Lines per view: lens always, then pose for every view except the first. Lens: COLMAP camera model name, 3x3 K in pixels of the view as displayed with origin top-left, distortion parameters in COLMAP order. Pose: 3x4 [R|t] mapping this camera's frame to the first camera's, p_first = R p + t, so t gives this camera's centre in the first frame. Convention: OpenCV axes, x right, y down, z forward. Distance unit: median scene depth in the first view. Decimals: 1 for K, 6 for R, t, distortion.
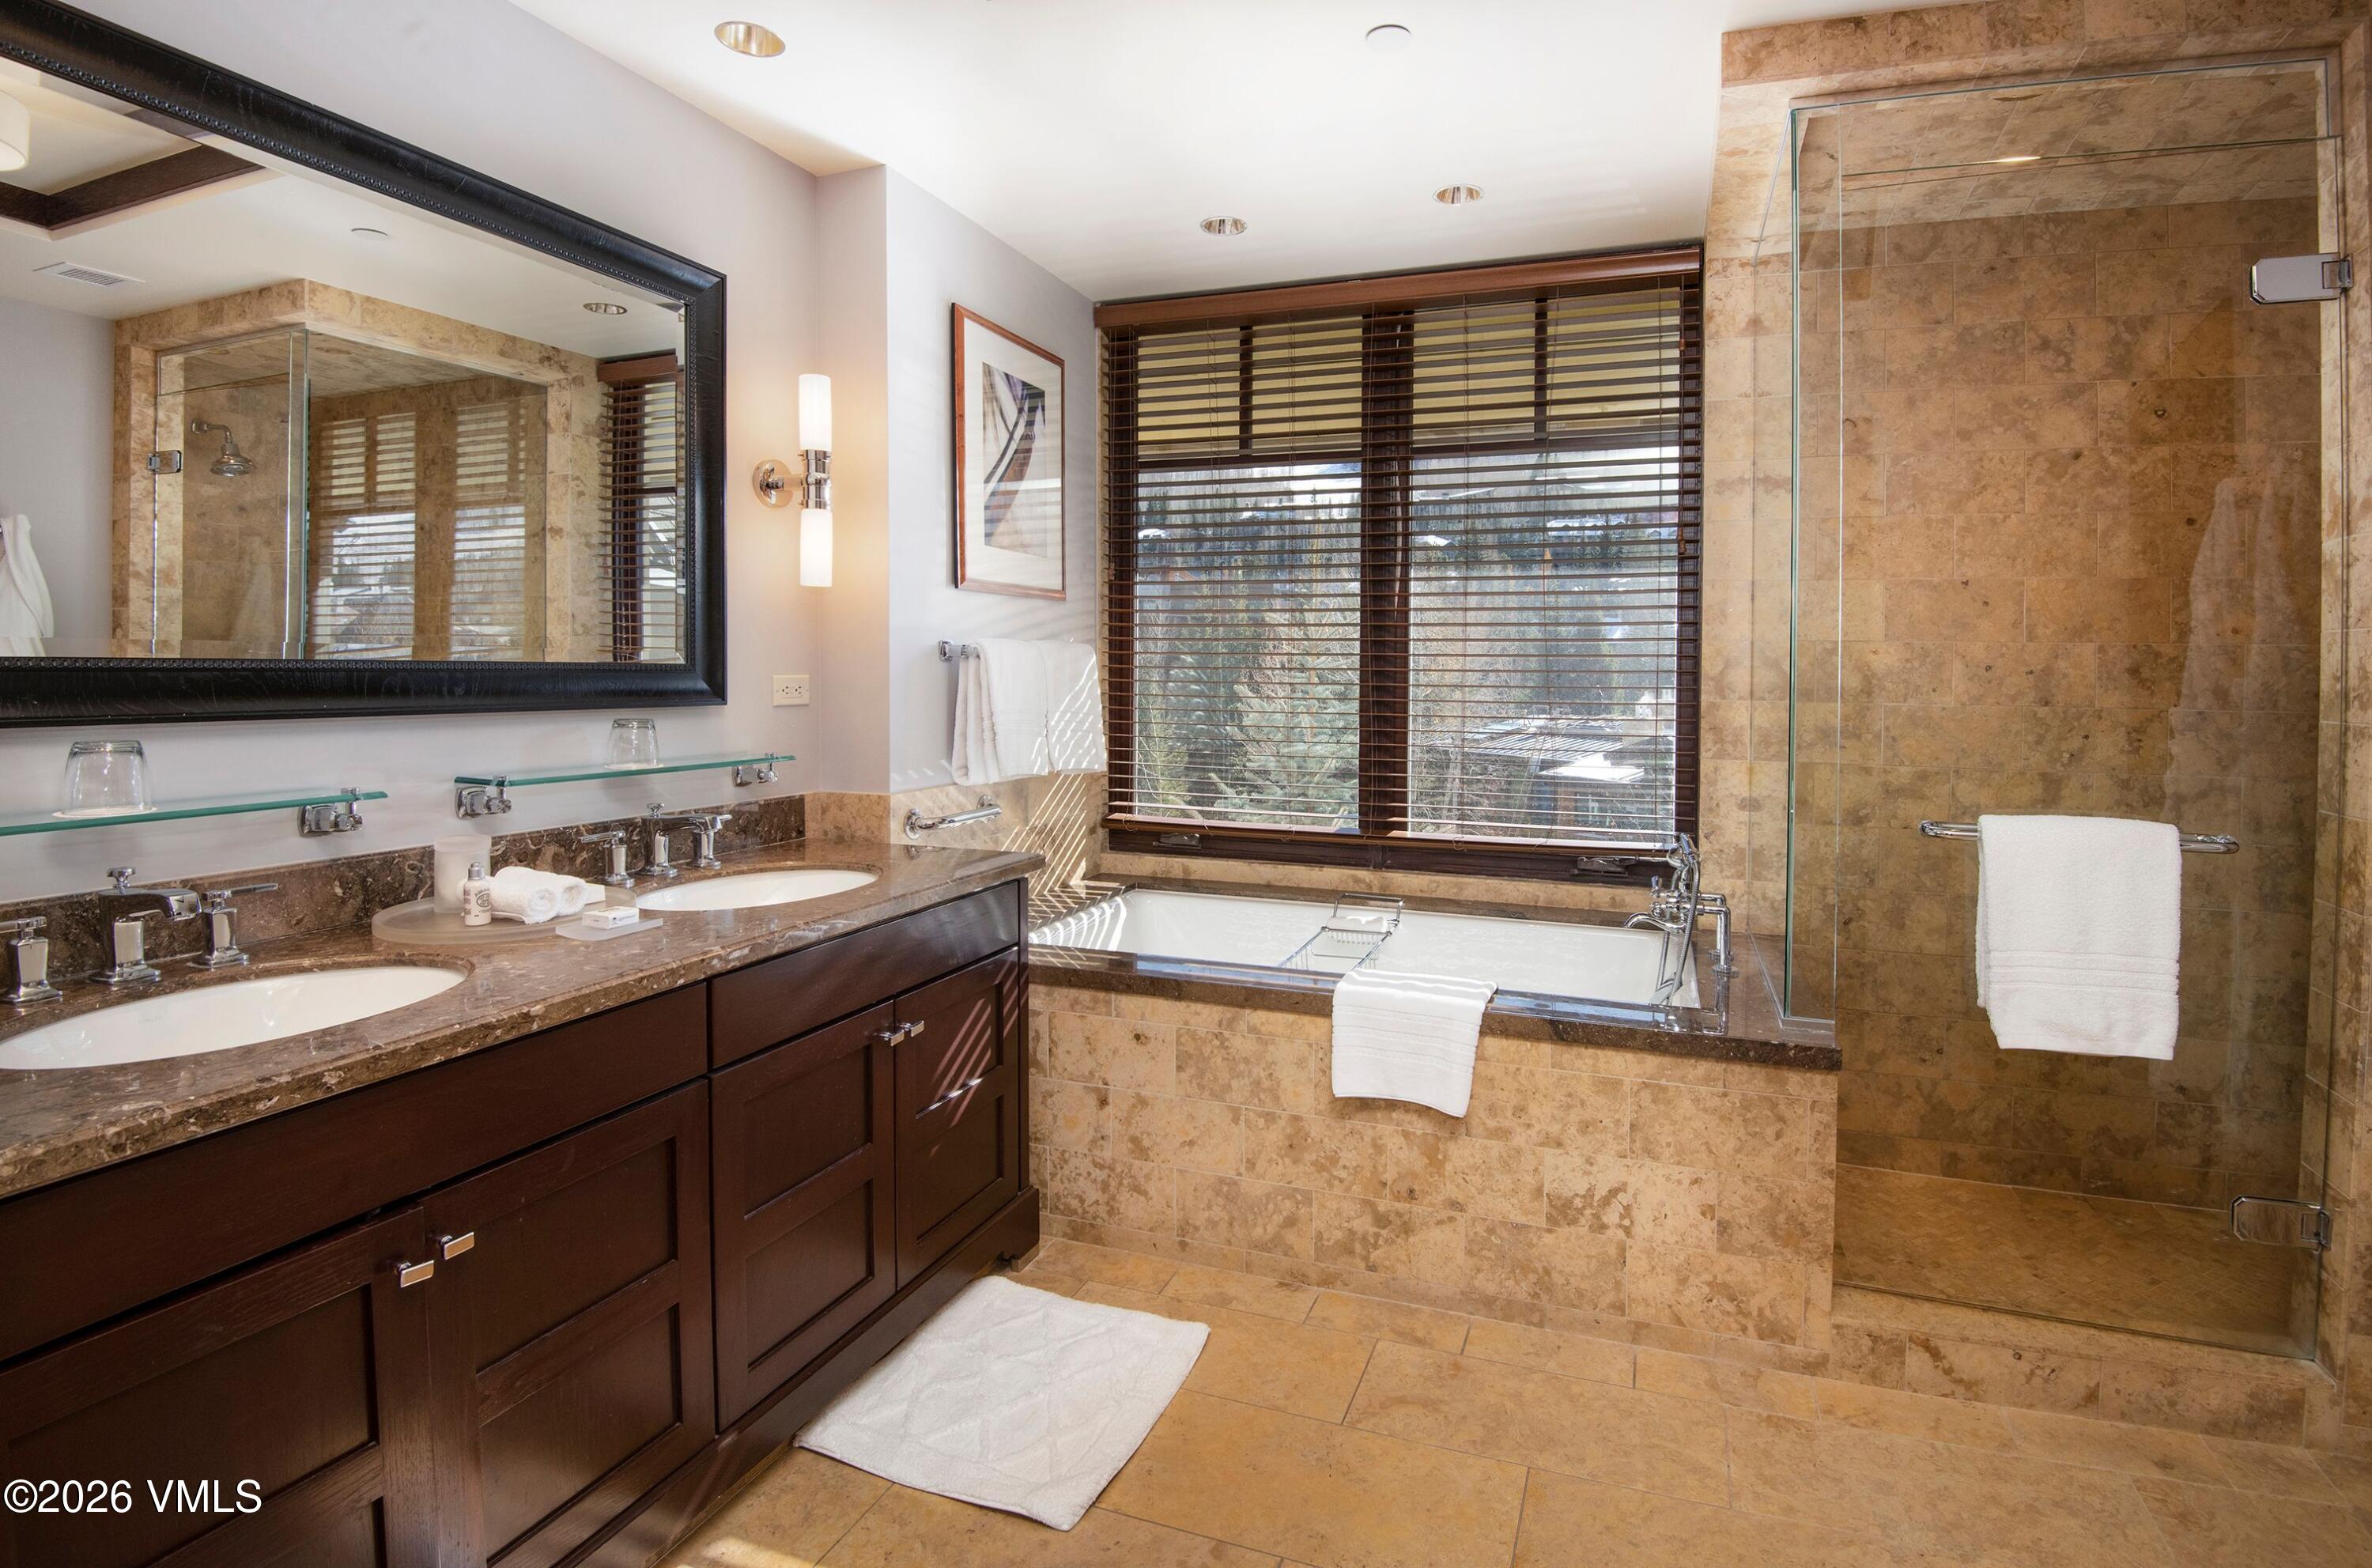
lens RADIAL K [[1069.2, 0, 1186.5], [0, 1069.2, 711.3], [0, 0, 1]] dist [-0.056862, 0.000341]
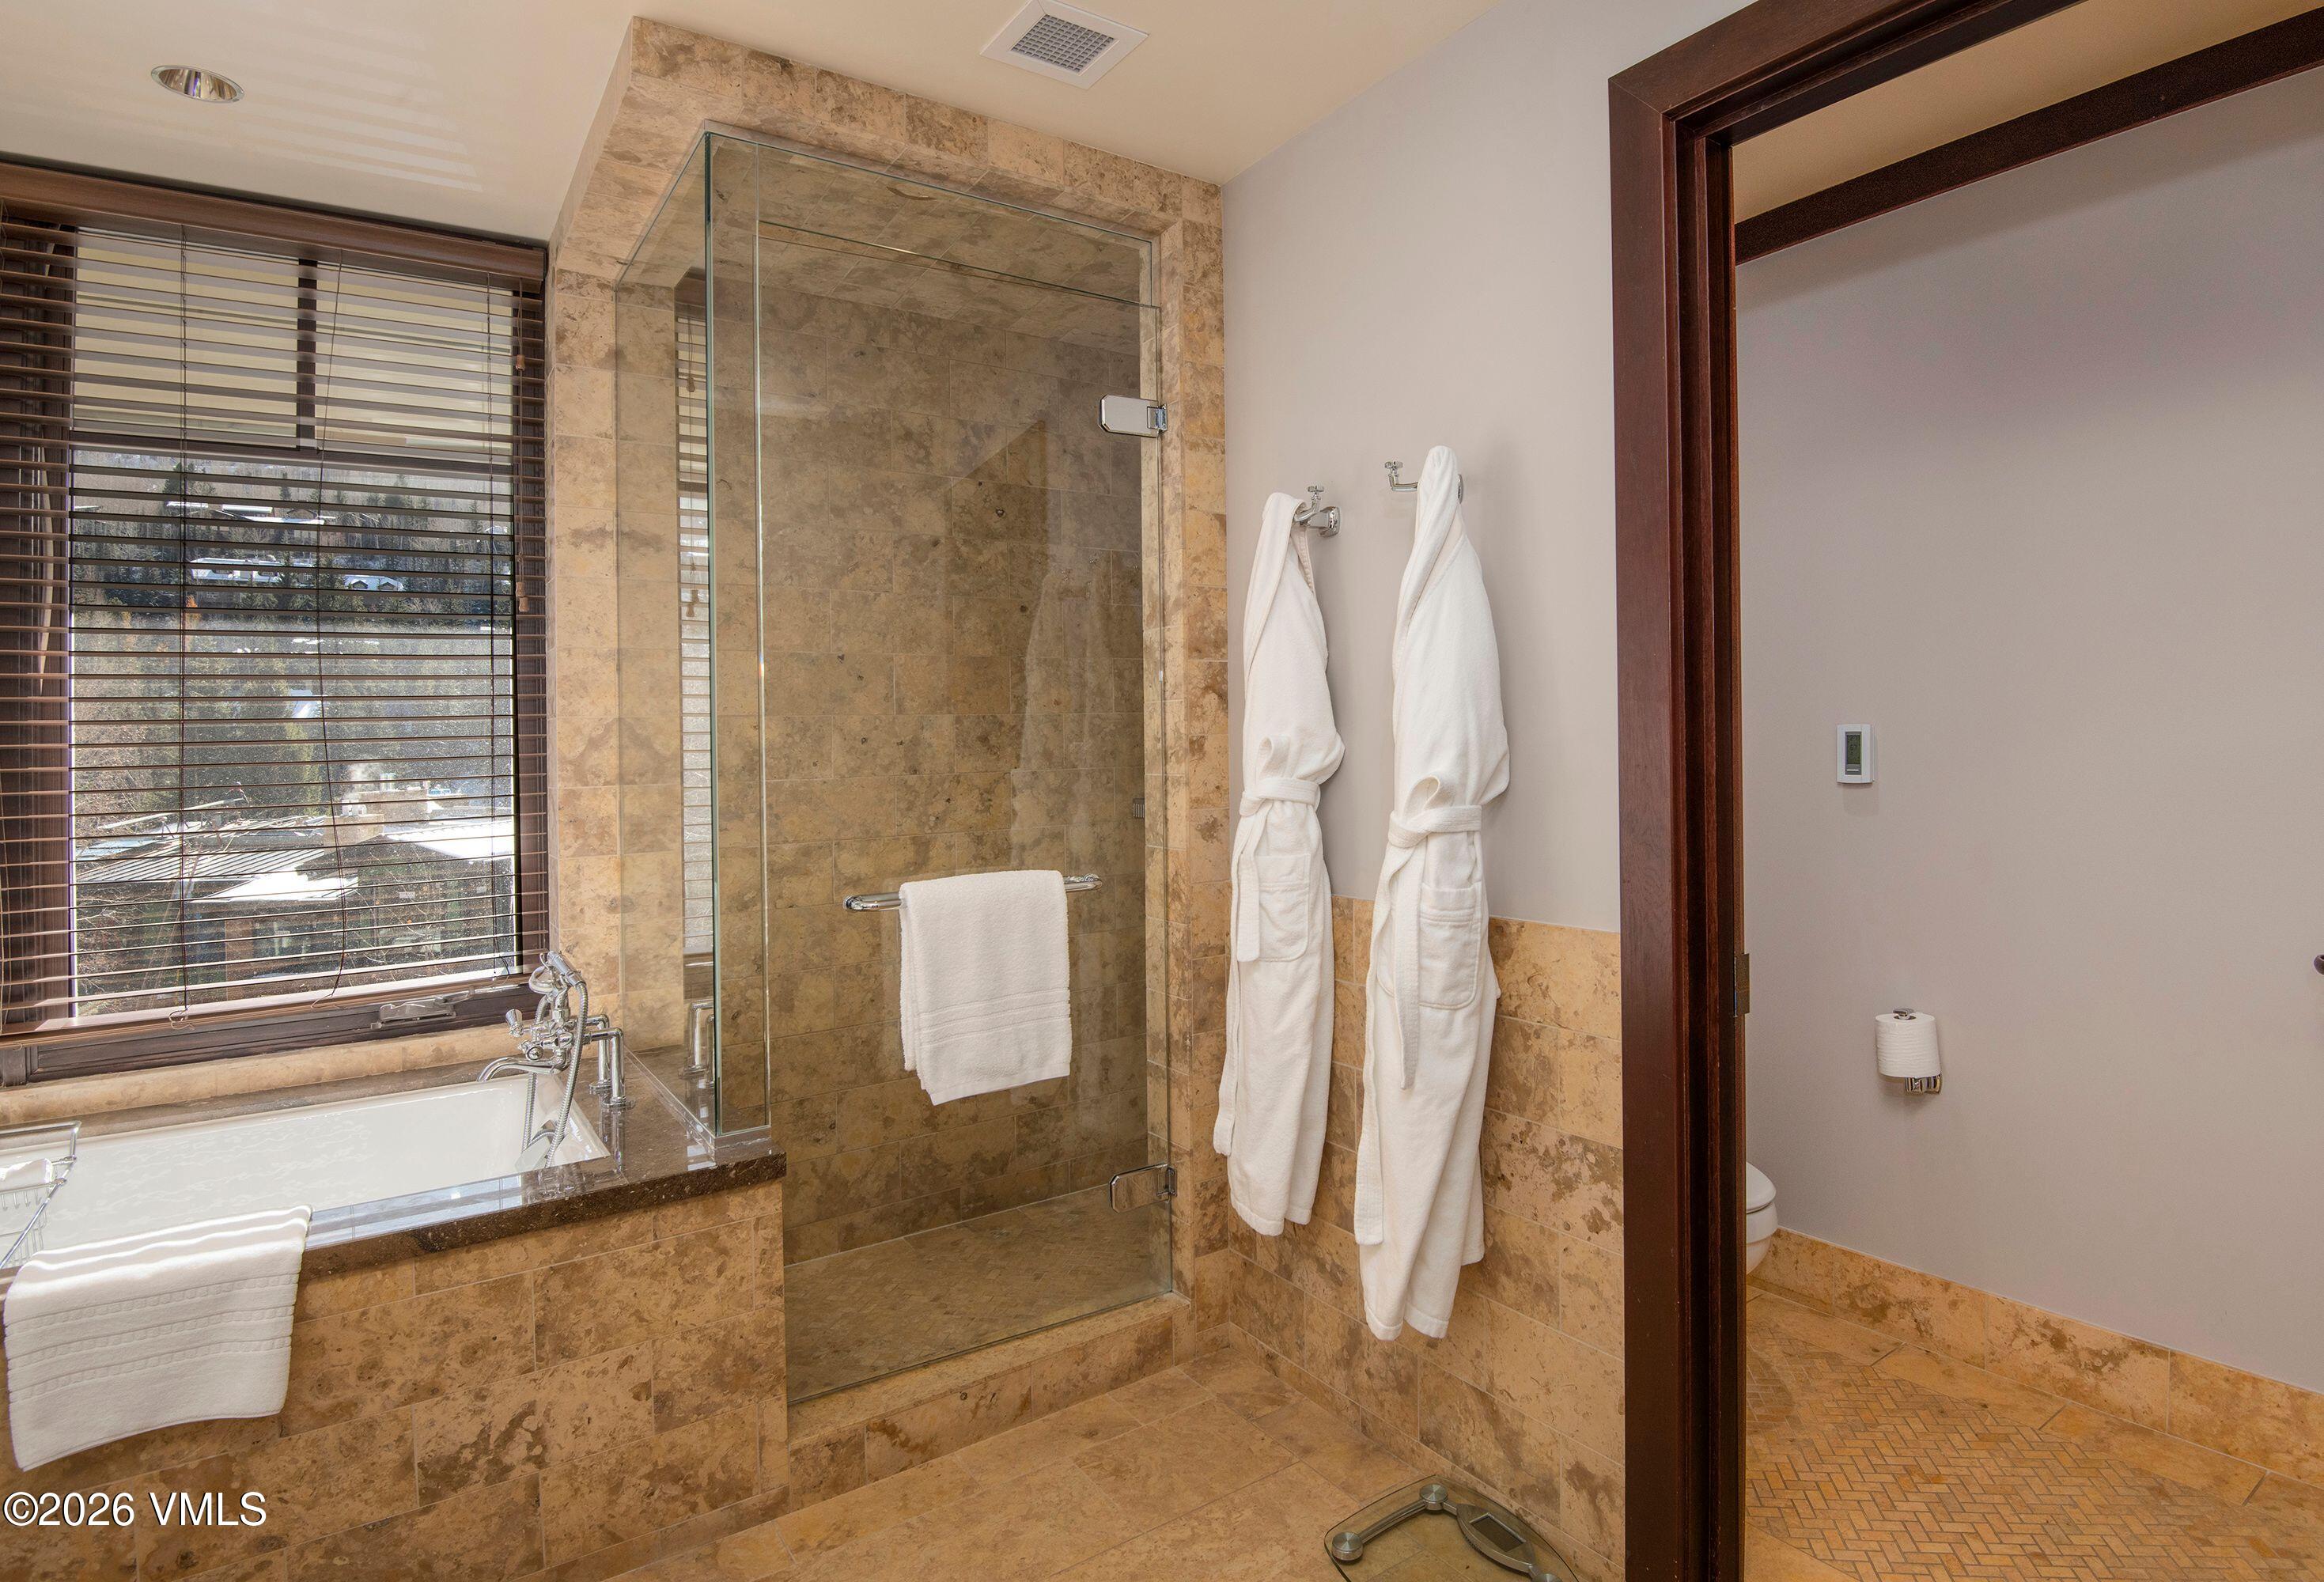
lens RADIAL K [[1216.3, 0, 1160.7], [0, 1216.3, 747.5], [0, 0, 1]] dist [-0.024582, -0.017705]
pose [[0.531648, -0.032436, 0.846344, -0.088747], [0.066833, 0.997757, -0.003744, -0.010410], [-0.844324, 0.058555, 0.532624, 0.104796]]
